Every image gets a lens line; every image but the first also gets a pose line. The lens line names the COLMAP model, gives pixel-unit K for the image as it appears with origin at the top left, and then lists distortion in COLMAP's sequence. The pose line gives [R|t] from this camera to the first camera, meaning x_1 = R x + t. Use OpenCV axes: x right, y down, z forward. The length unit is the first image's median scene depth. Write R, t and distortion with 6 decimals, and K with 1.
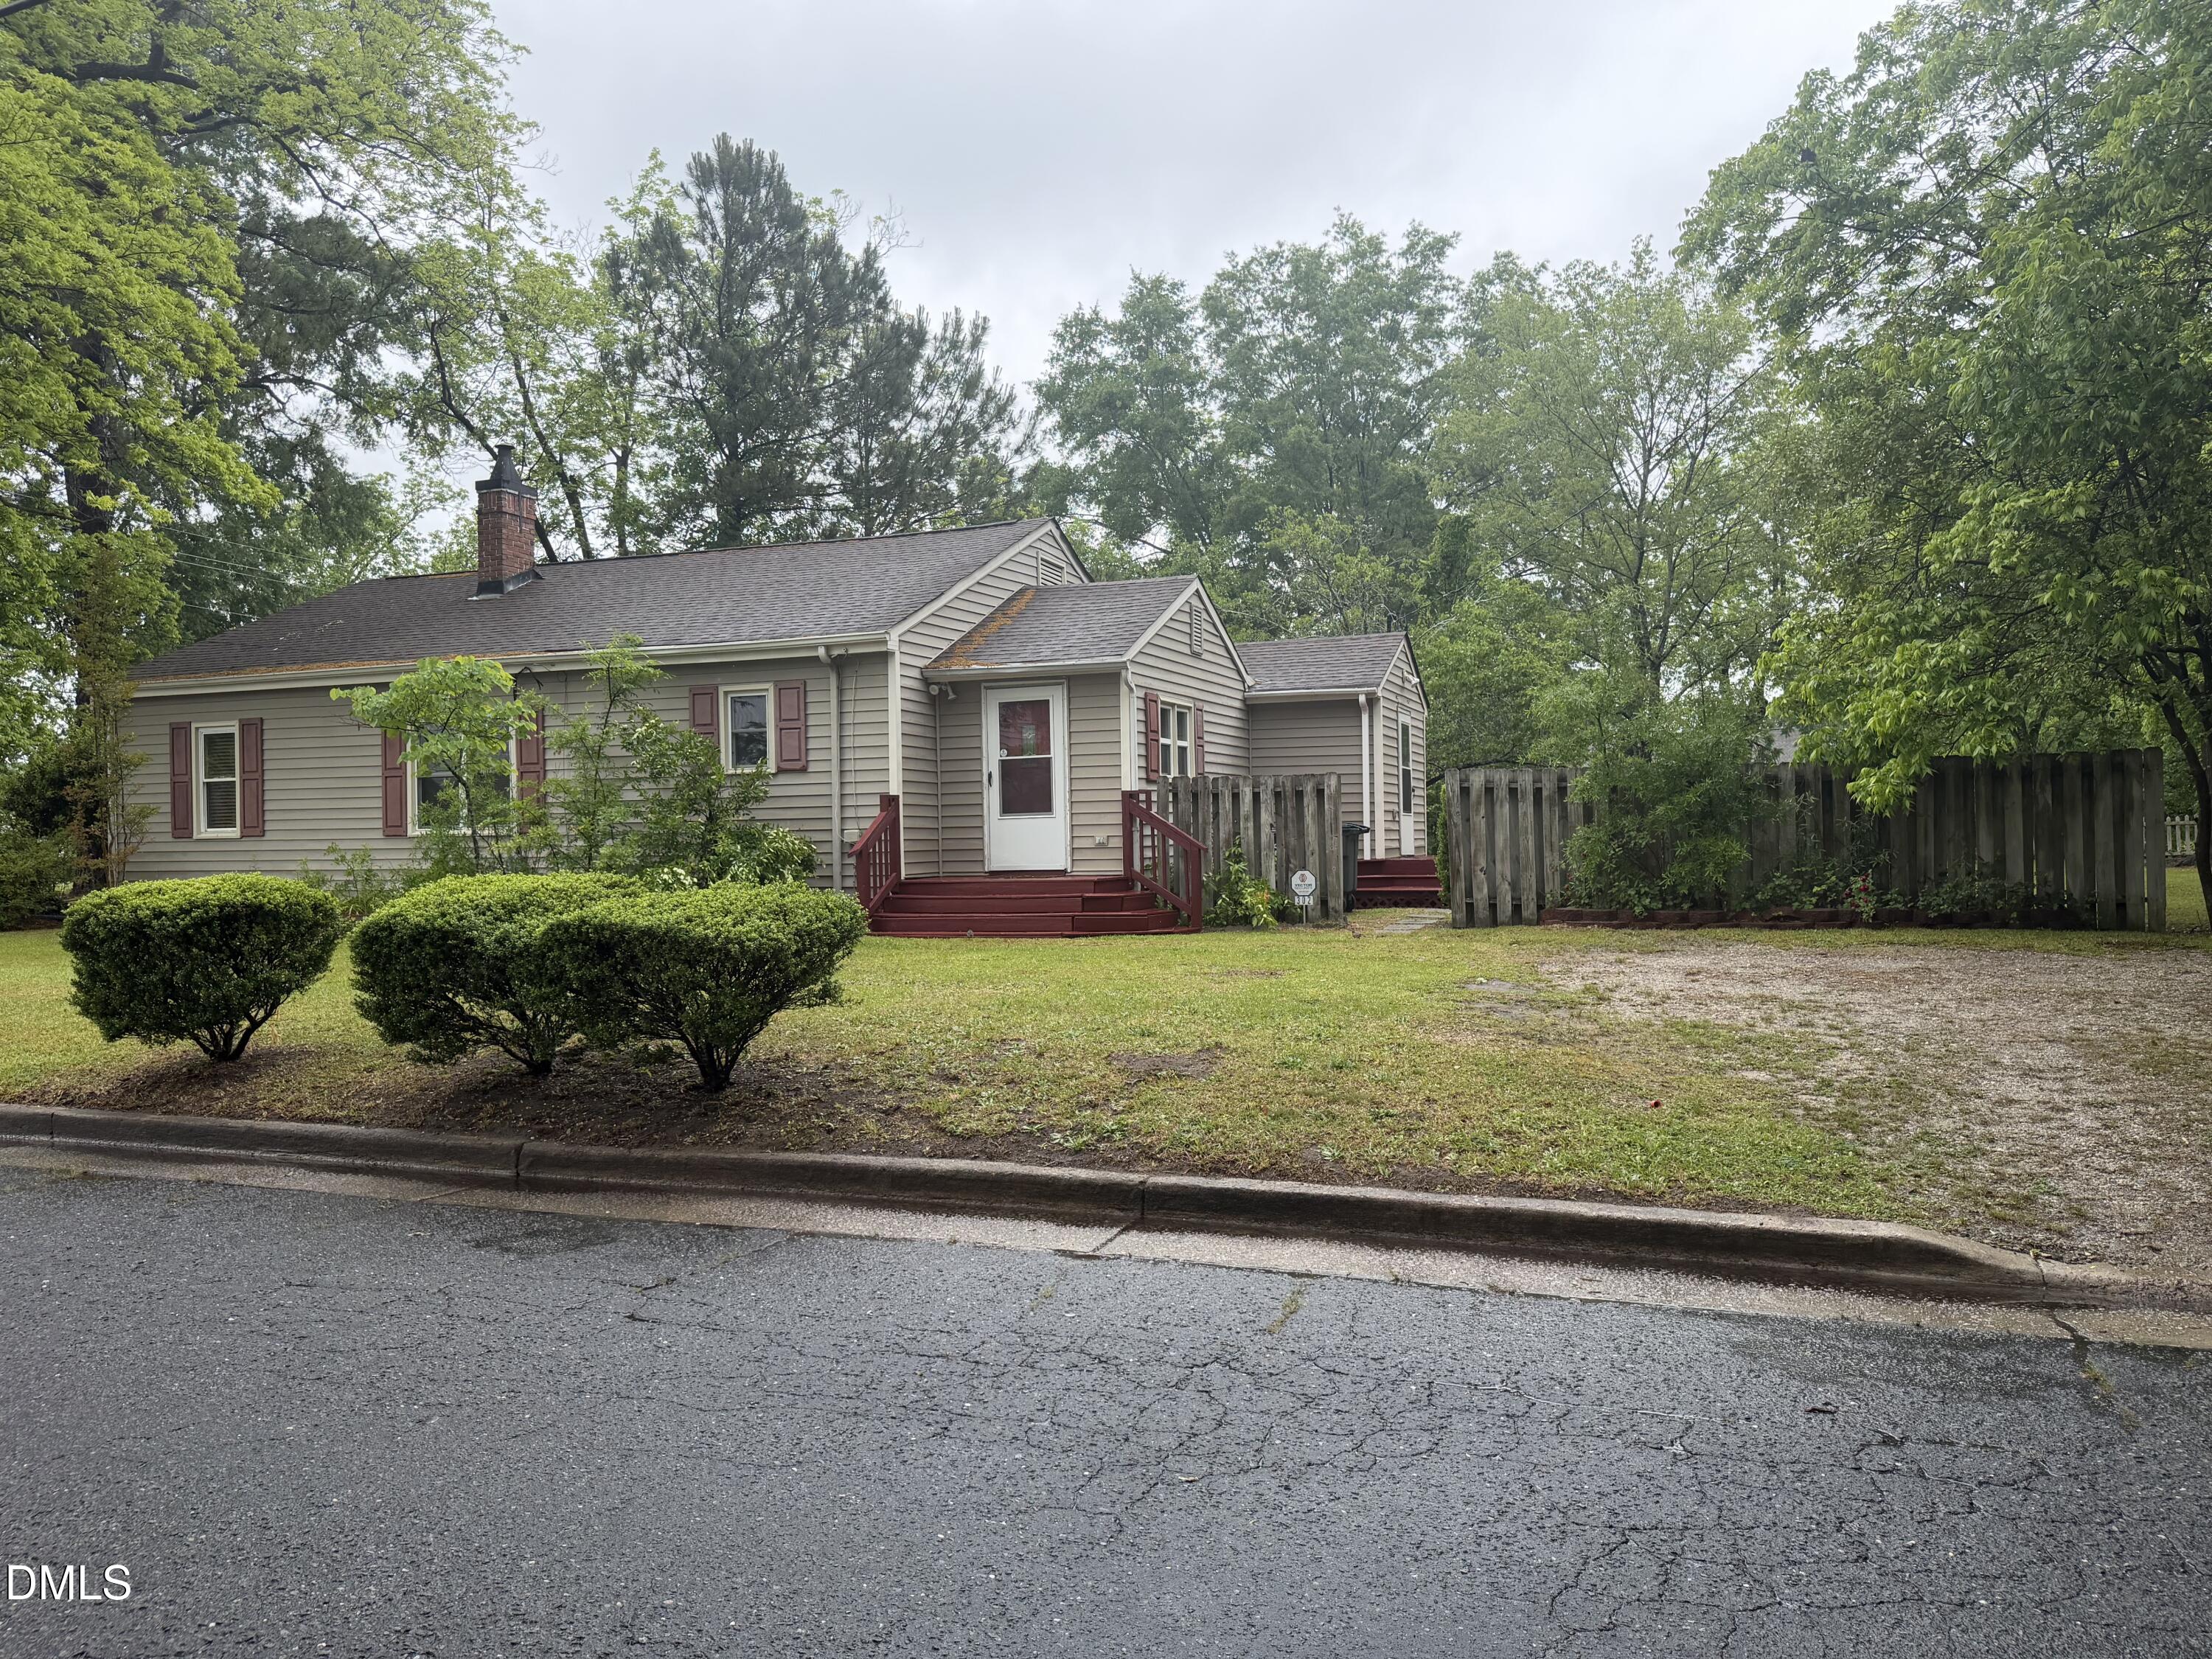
lens RADIAL K [[1553.6, 0, 1100.9], [0, 1553.6, 831.6], [0, 0, 1]] dist [0.072133, -0.008468]
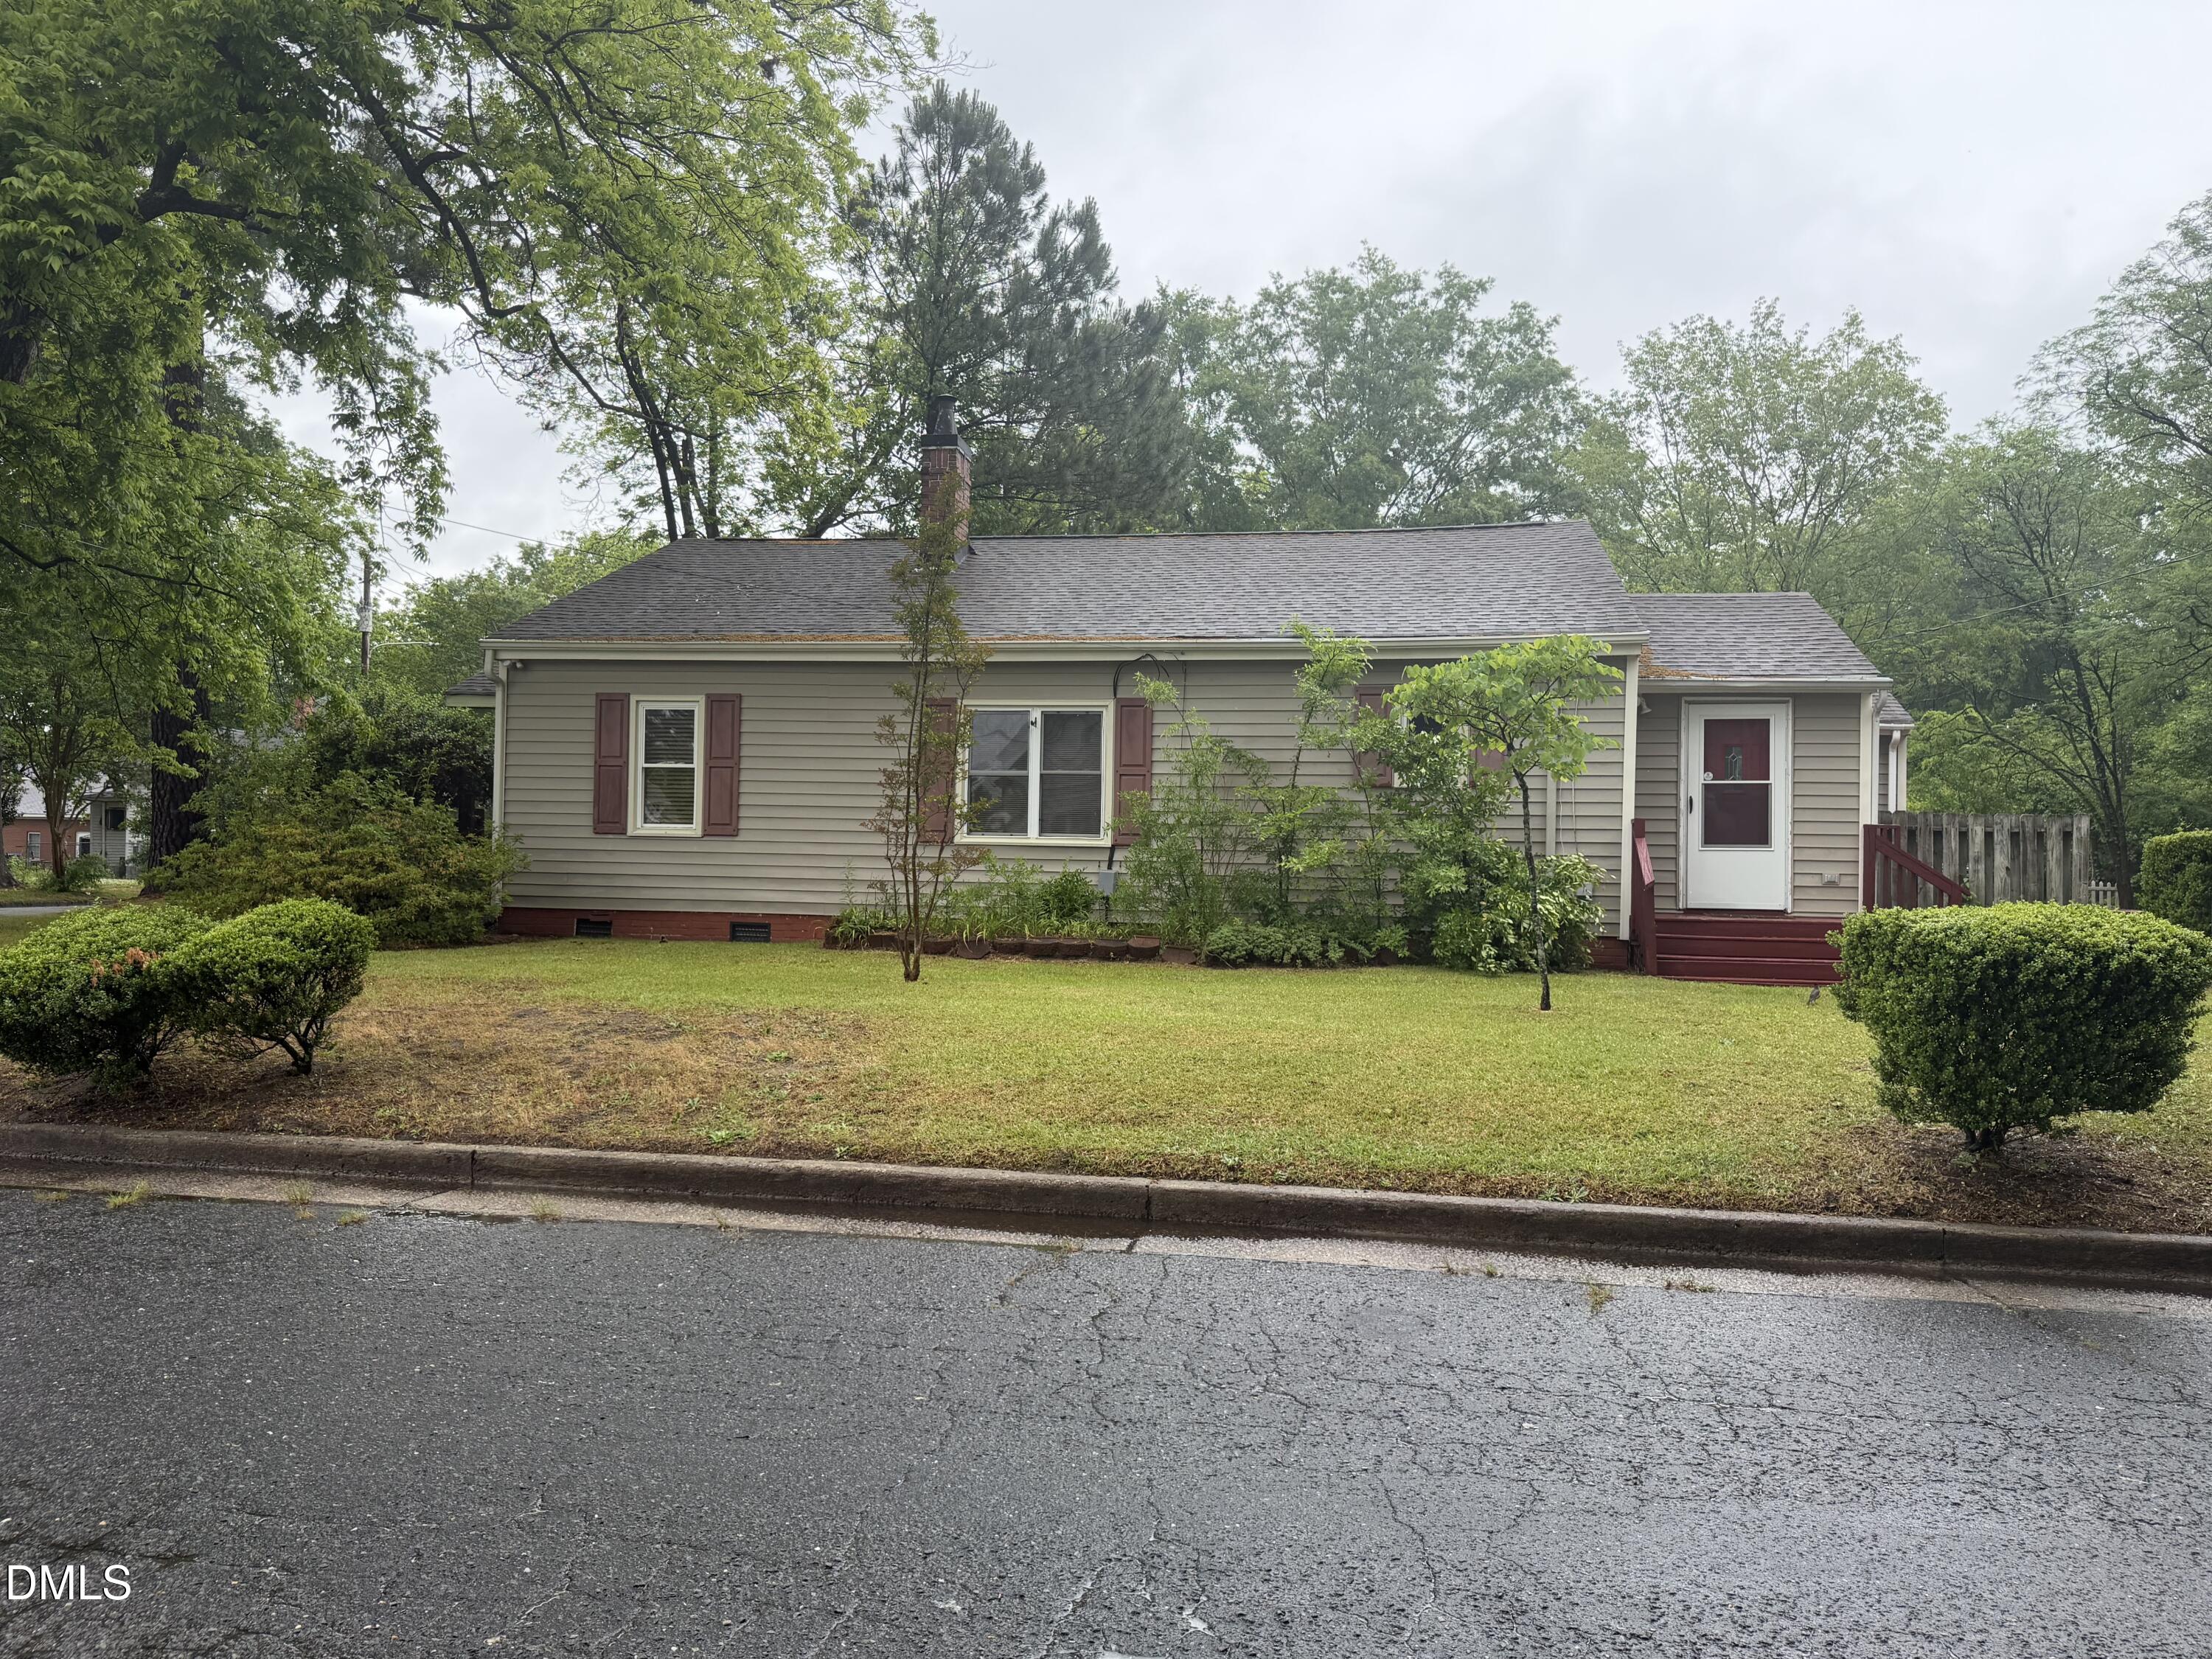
lens RADIAL K [[1553.6, 0, 1108.6], [0, 1553.6, 829.5], [0, 0, 1]] dist [0.072133, -0.008468]
pose [[0.981312, 0.040515, 0.188111, -0.481128], [-0.037095, 0.999077, -0.021664, 0.010367], [-0.188815, 0.014281, 0.981909, 0.150561]]
